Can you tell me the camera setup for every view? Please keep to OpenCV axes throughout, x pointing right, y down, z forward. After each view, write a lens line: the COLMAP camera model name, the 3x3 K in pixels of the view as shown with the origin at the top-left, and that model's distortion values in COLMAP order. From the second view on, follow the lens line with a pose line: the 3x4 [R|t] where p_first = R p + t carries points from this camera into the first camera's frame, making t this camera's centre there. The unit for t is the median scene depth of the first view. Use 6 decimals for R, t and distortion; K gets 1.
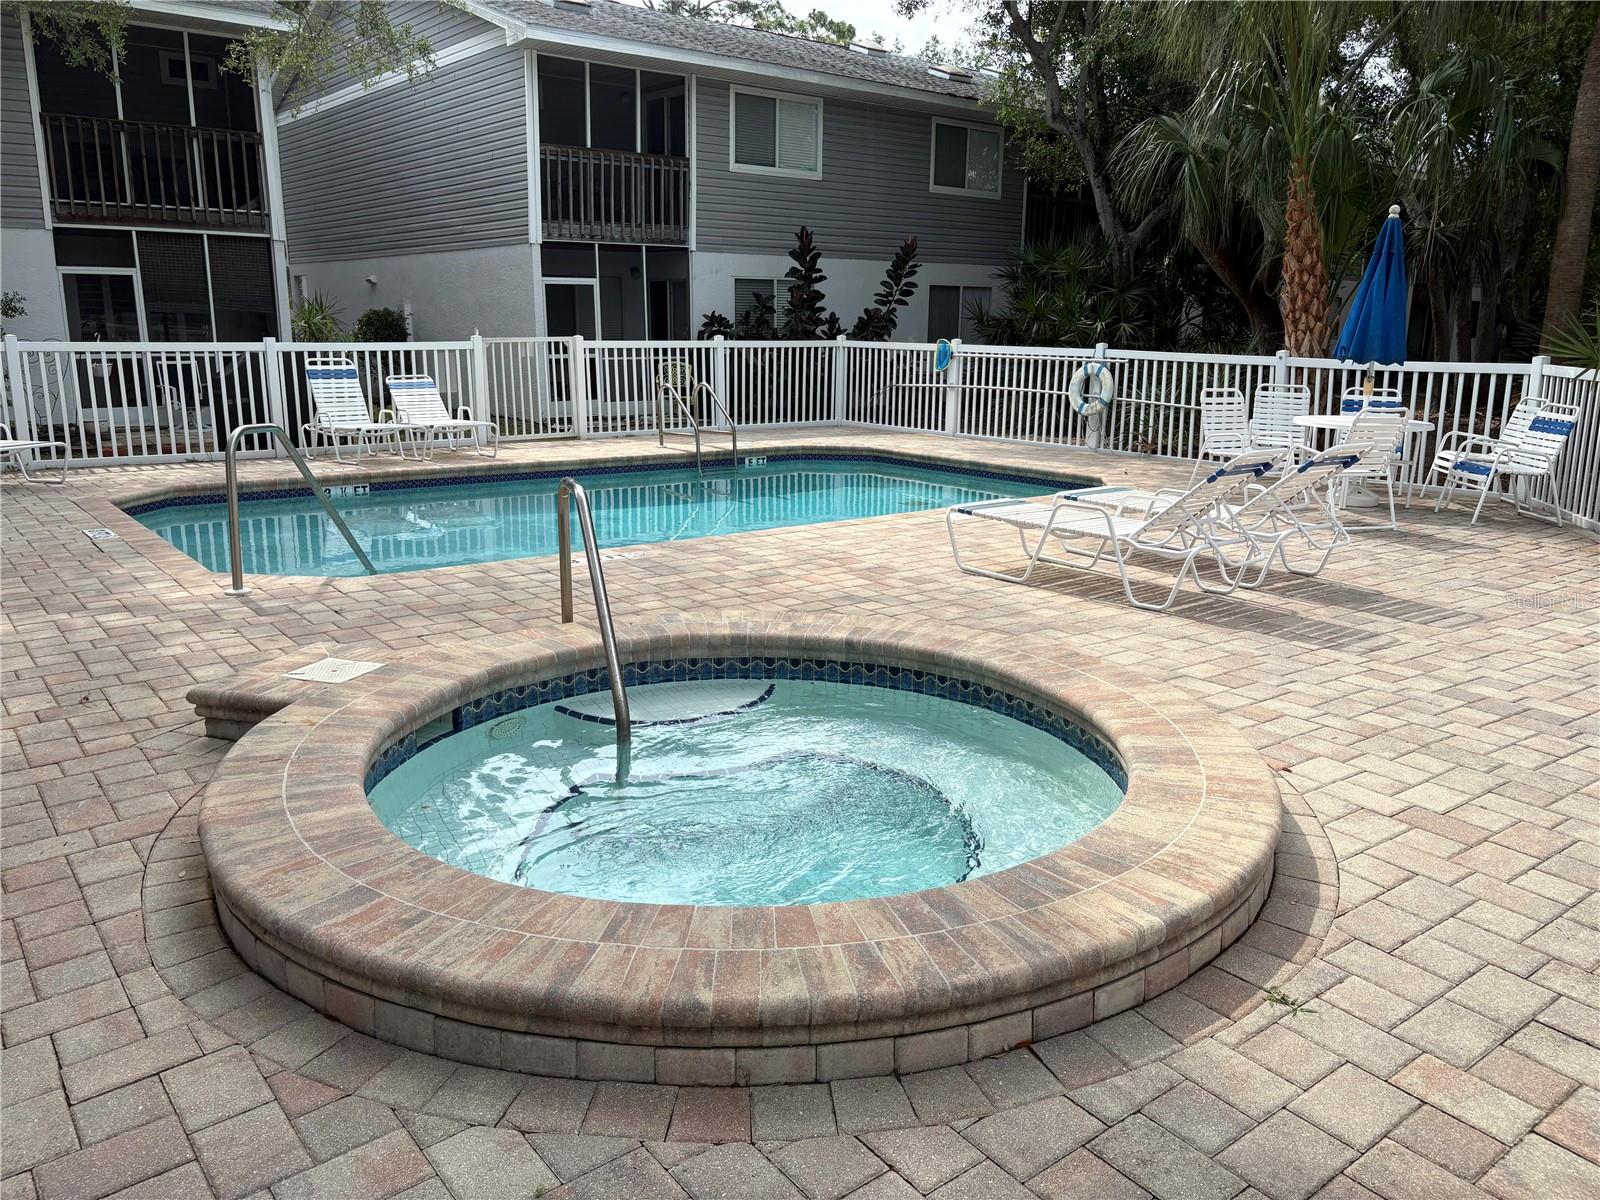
lens RADIAL K [[1214.5, 0, 800.0], [0, 1214.5, 600.0], [0, 0, 1]] dist [0.060732, -0.080061]
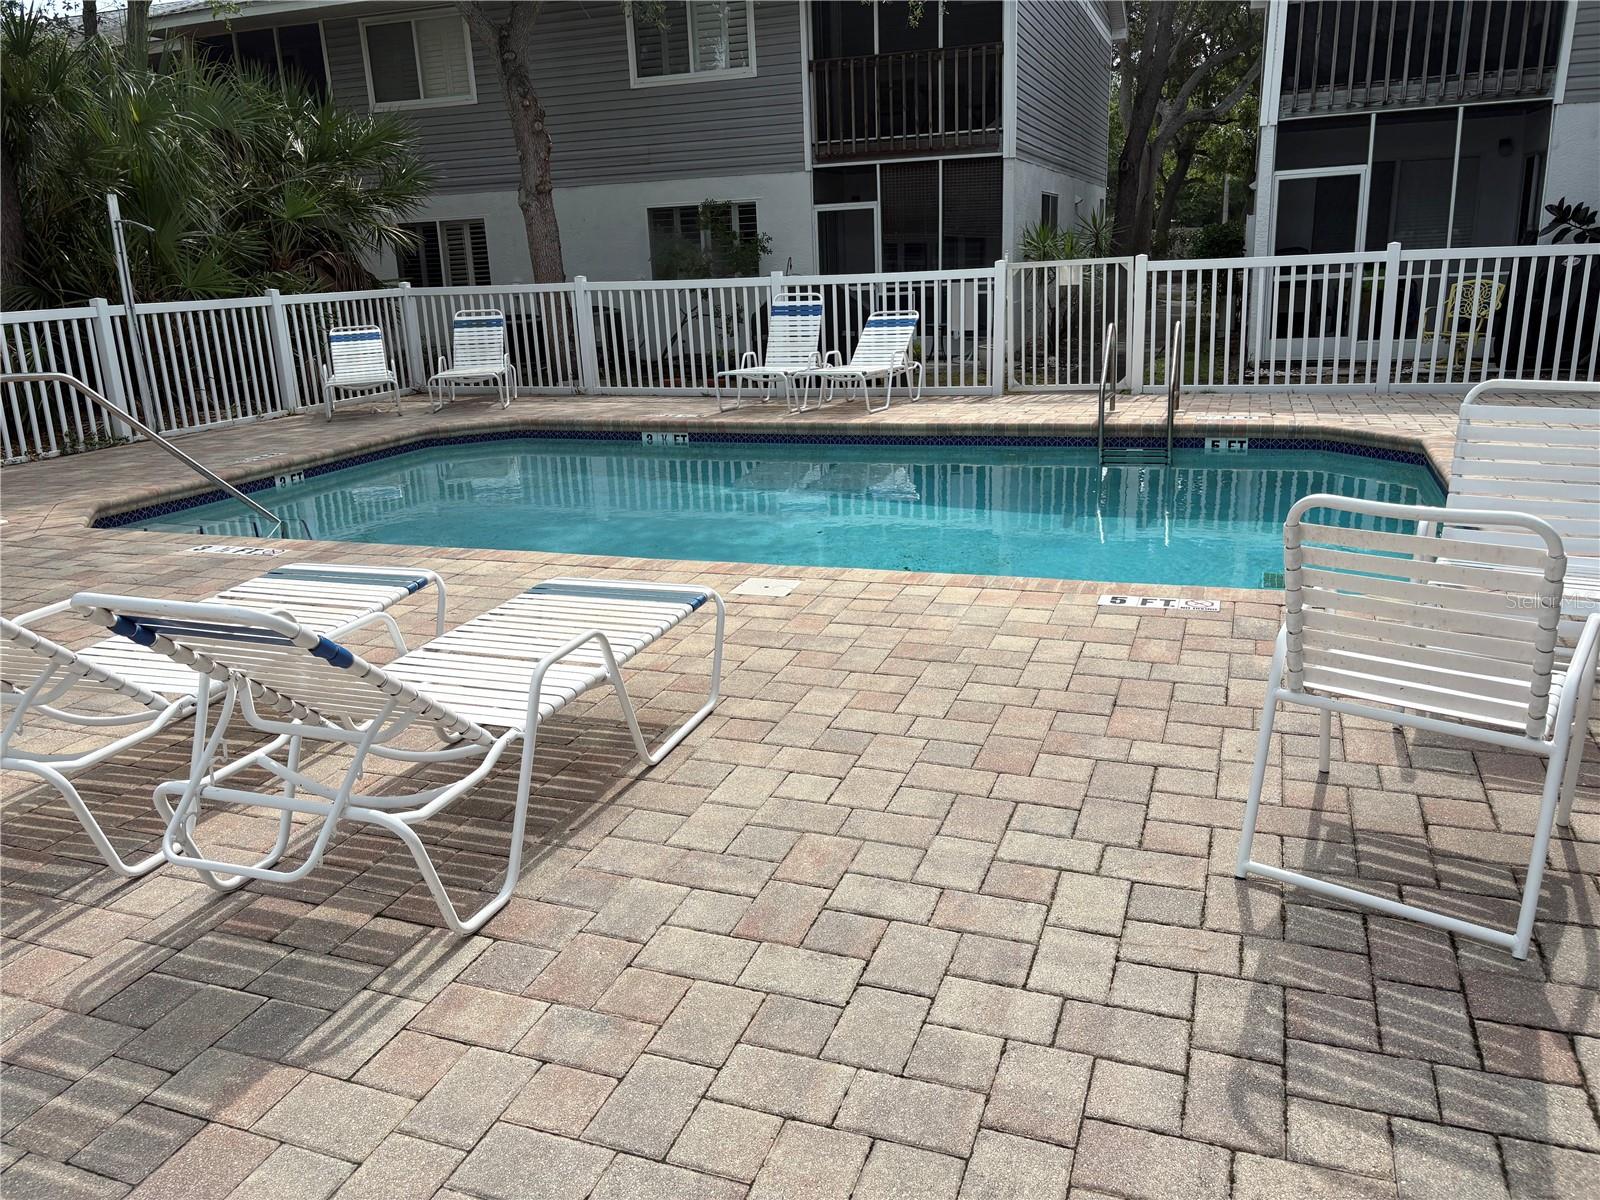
lens RADIAL K [[1214.5, 0, 800.0], [0, 1214.5, 600.0], [0, 0, 1]] dist [0.060732, -0.080061]
pose [[0.532862, 0.202808, -0.821539, 0.346239], [-0.143009, 0.978473, 0.148791, -0.085189], [0.834030, 0.038202, 0.550395, 0.393354]]
